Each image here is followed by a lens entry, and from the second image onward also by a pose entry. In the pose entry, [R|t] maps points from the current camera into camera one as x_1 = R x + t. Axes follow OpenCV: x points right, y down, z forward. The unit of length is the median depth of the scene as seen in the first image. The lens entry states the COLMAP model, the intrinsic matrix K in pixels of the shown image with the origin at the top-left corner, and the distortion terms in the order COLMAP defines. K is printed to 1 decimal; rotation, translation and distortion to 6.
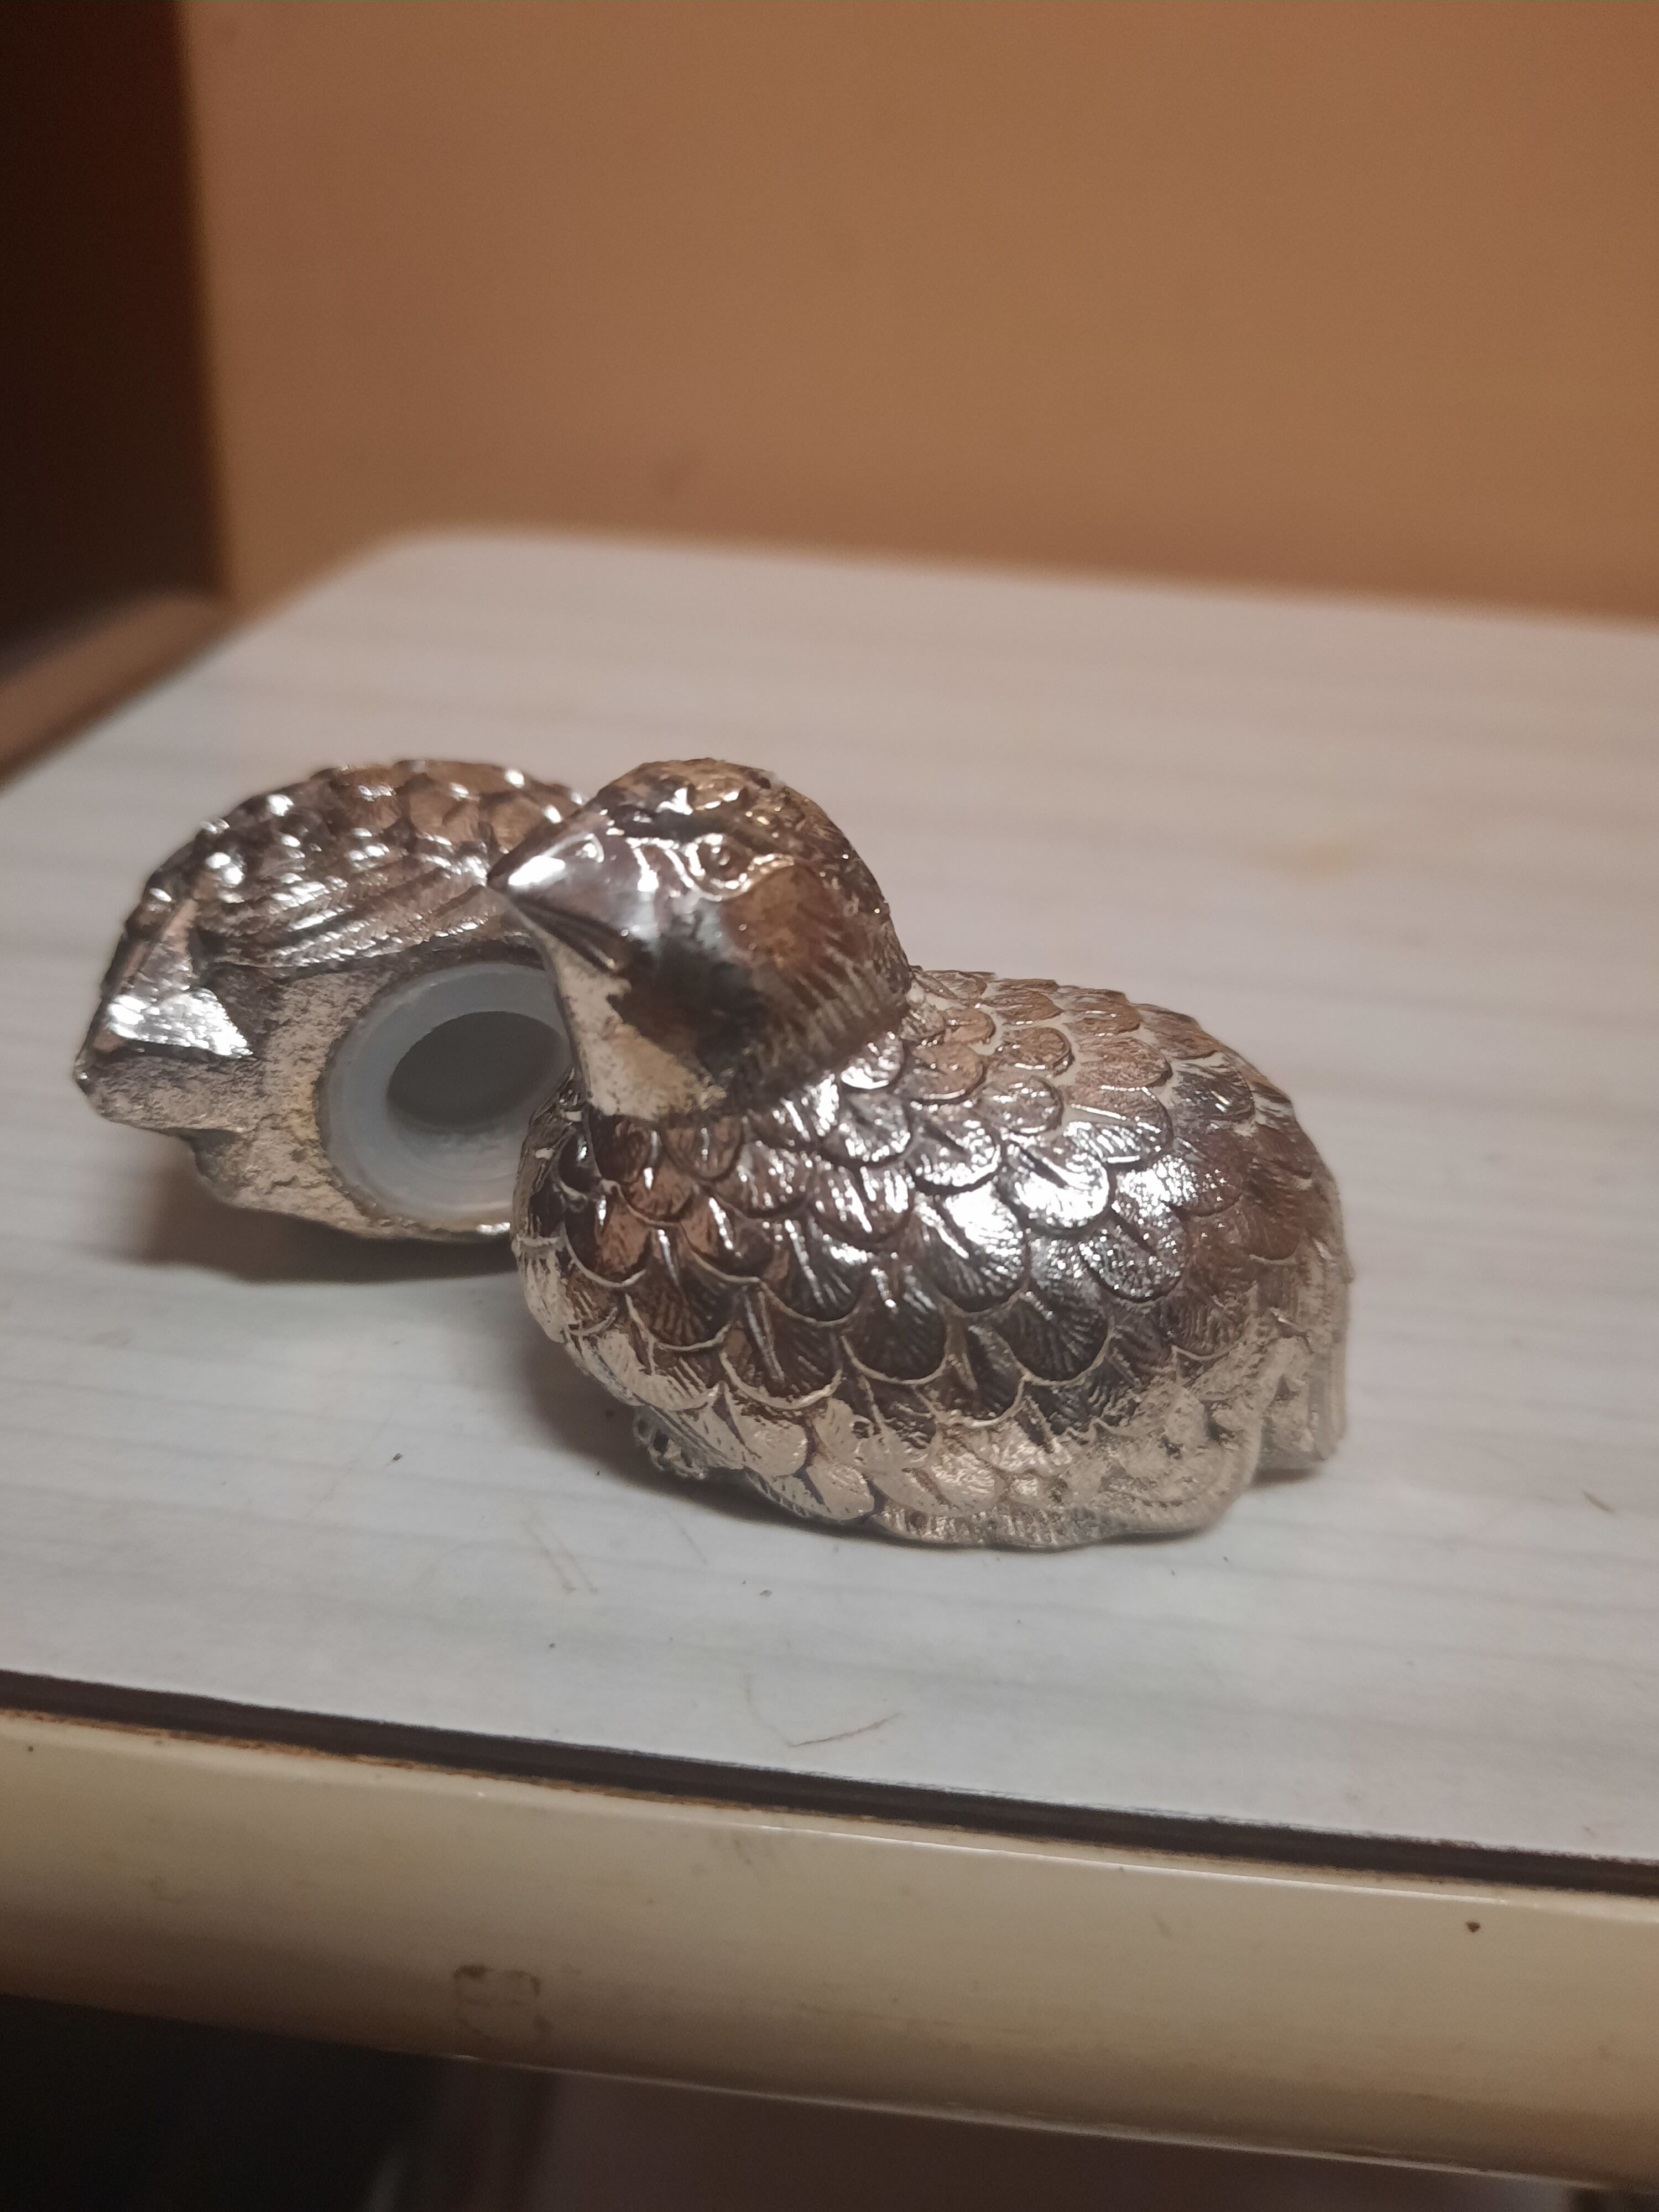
lens RADIAL K [[1825.3, 0, 829.5], [0, 1825.3, 1106.0], [0, 0, 1]] dist [-0.003789, -0.002513]
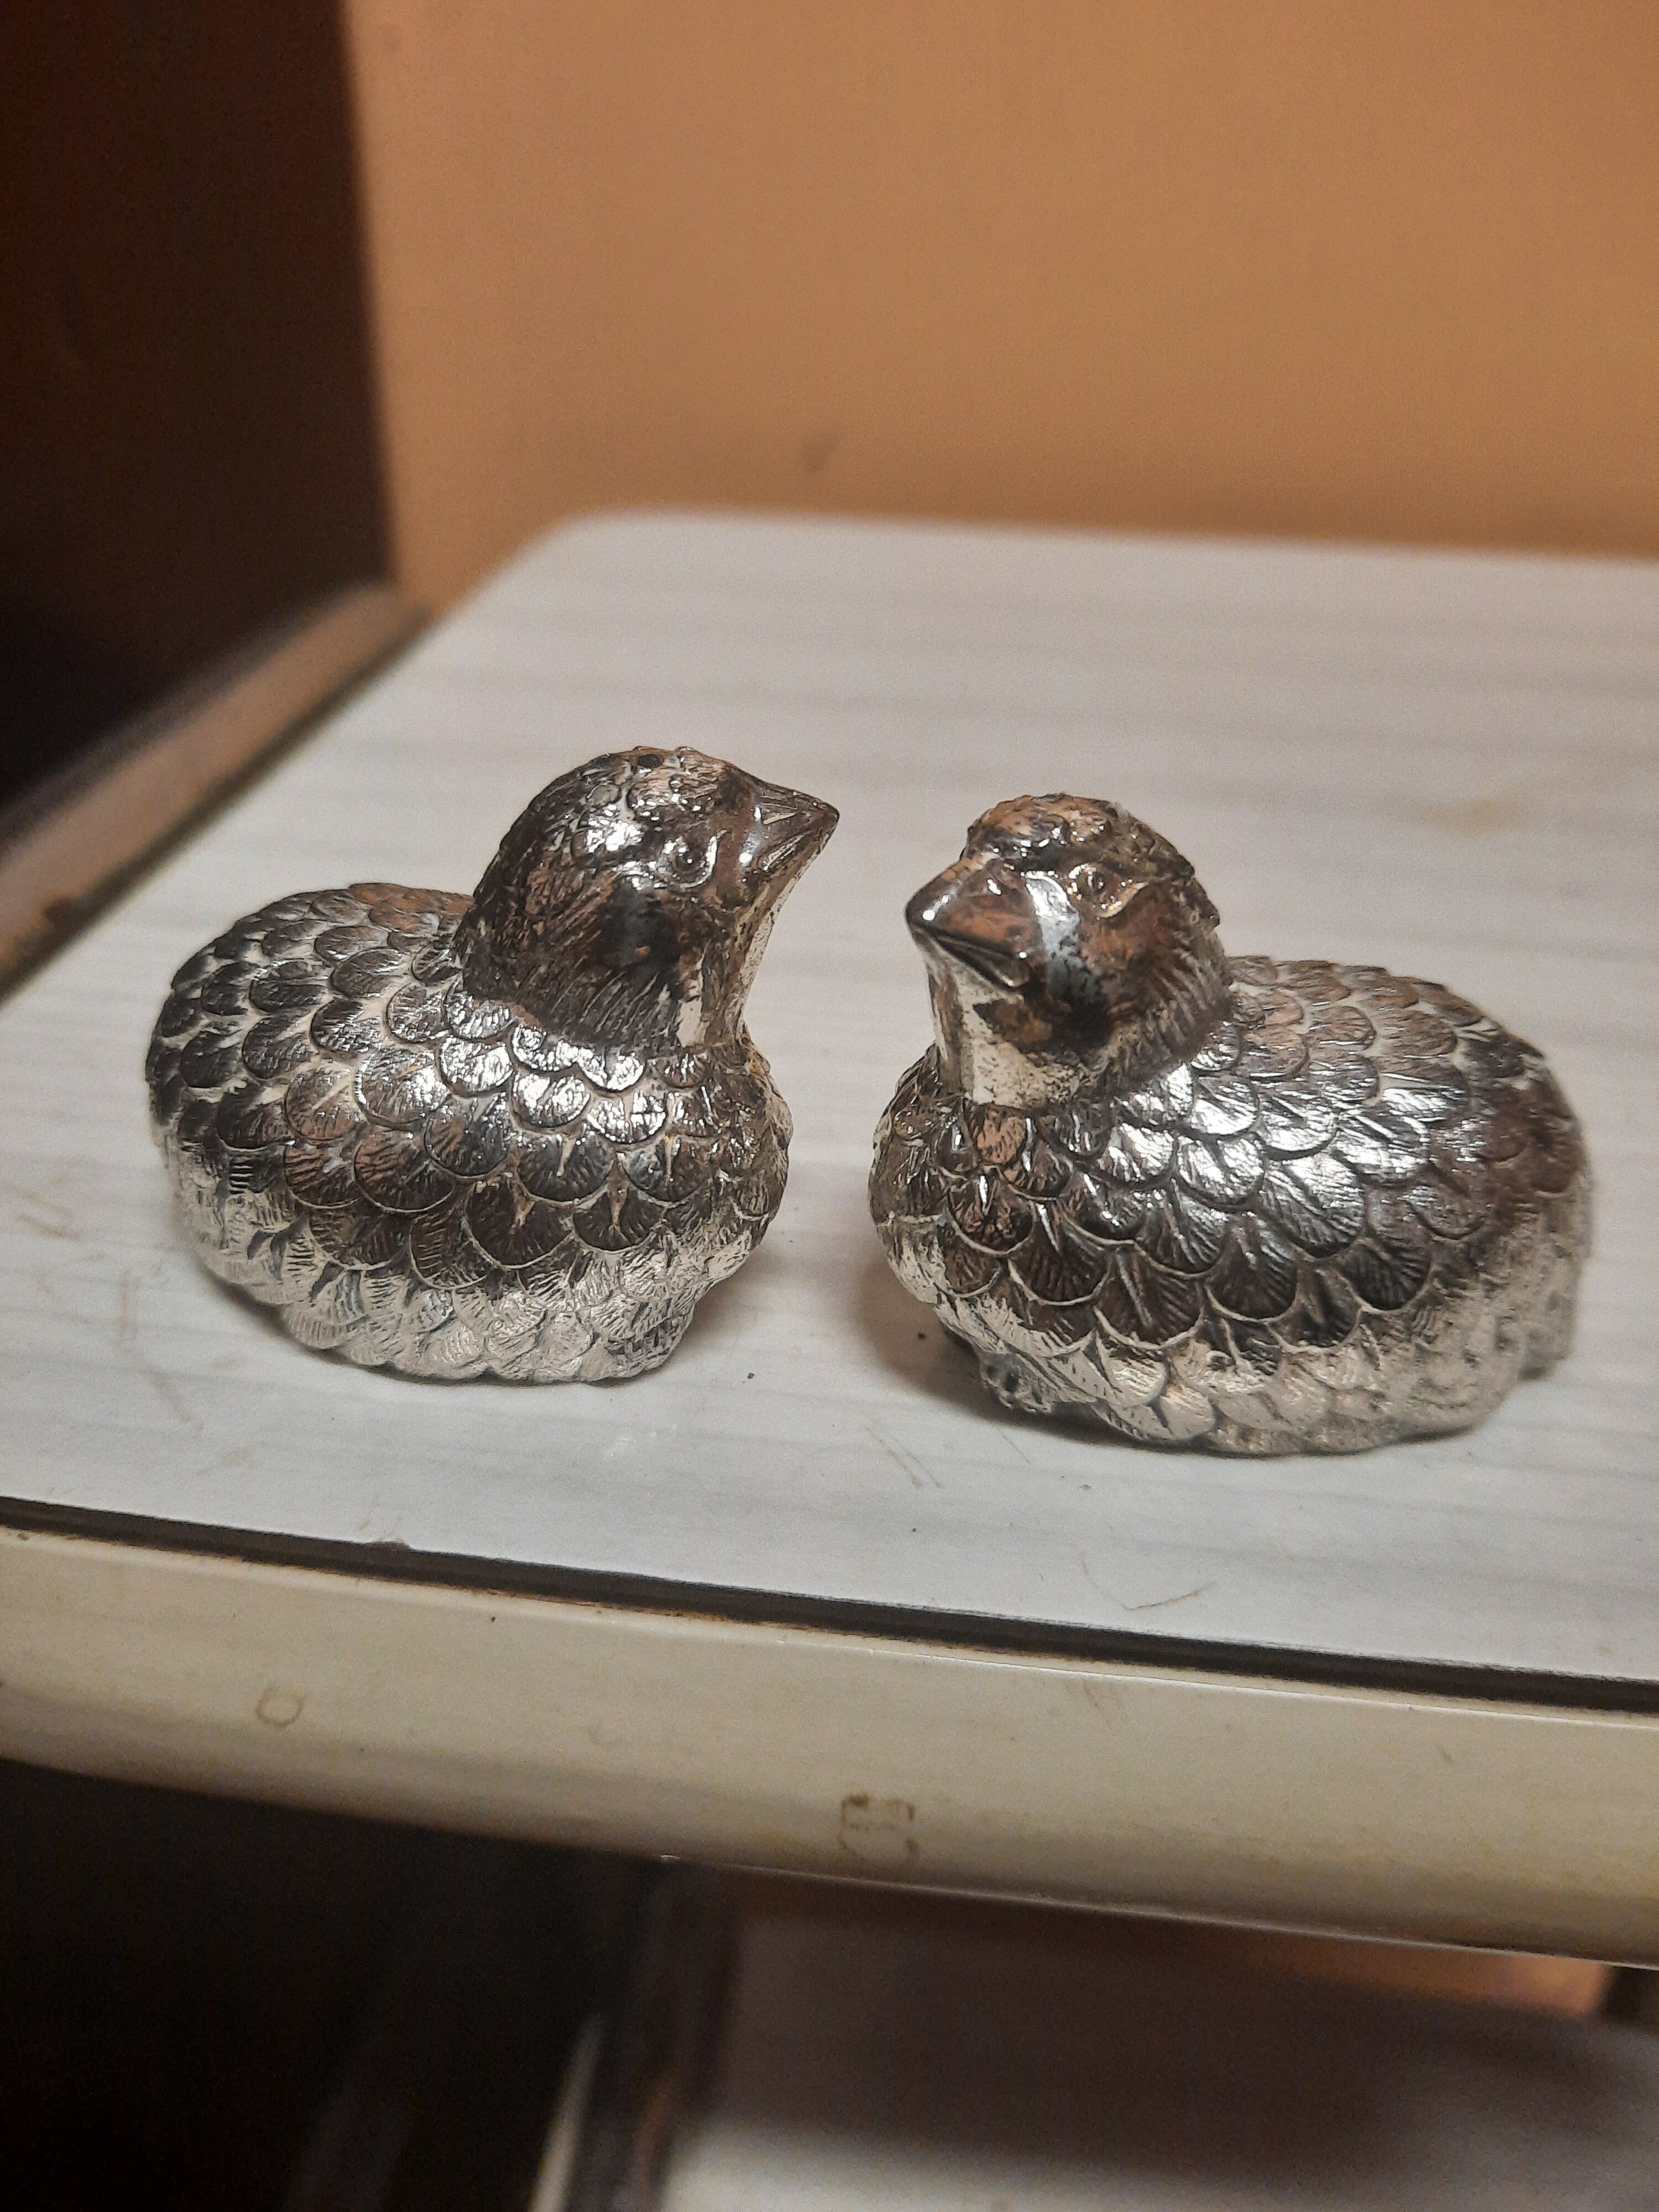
lens RADIAL K [[1825.3, 0, 829.5], [0, 1825.3, 1106.0], [0, 0, 1]] dist [-0.003789, -0.002513]
pose [[0.996850, -0.064035, 0.046799, -0.275884], [0.061737, 0.996888, 0.049013, -0.059154], [-0.049792, -0.045969, 0.997701, -0.145889]]
